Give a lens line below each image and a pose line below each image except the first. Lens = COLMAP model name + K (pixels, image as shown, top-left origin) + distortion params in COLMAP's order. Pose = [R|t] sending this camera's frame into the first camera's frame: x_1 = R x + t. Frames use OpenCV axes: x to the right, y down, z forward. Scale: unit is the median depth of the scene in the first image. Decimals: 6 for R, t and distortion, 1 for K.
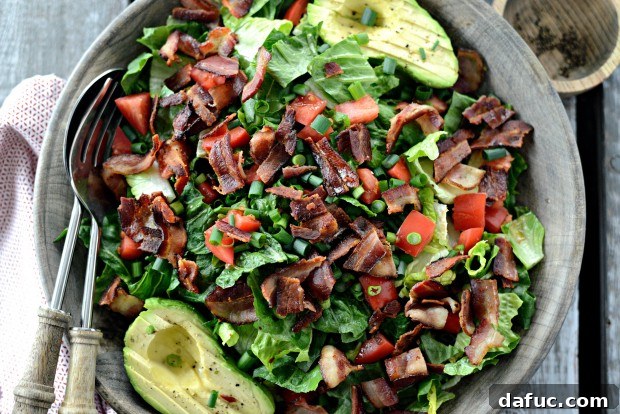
lens RADIAL K [[1054.2, 0, 308.7], [0, 1054.2, 192.6], [0, 0, 1]] dist [-0.131529, 0.000000]
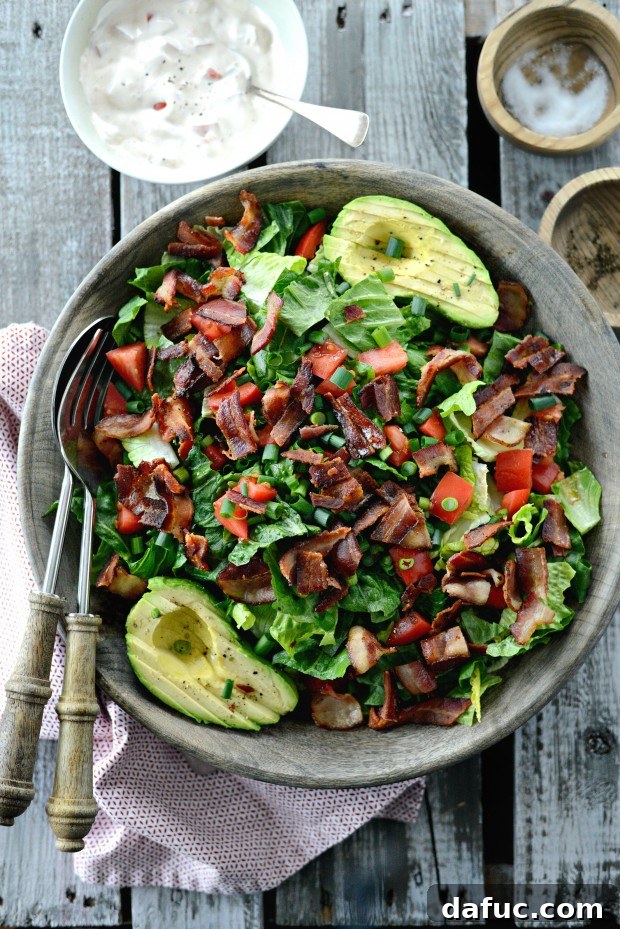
lens RADIAL K [[1579.6, 0, 302.7], [0, 1579.6, 458.1], [0, 0, 1]] dist [-0.131529, 0.000000]
pose [[0.999319, -0.025985, -0.026193, 0.011745], [0.027317, 0.998281, 0.051845, -0.065673], [0.024800, -0.052525, 0.998312, -0.319345]]
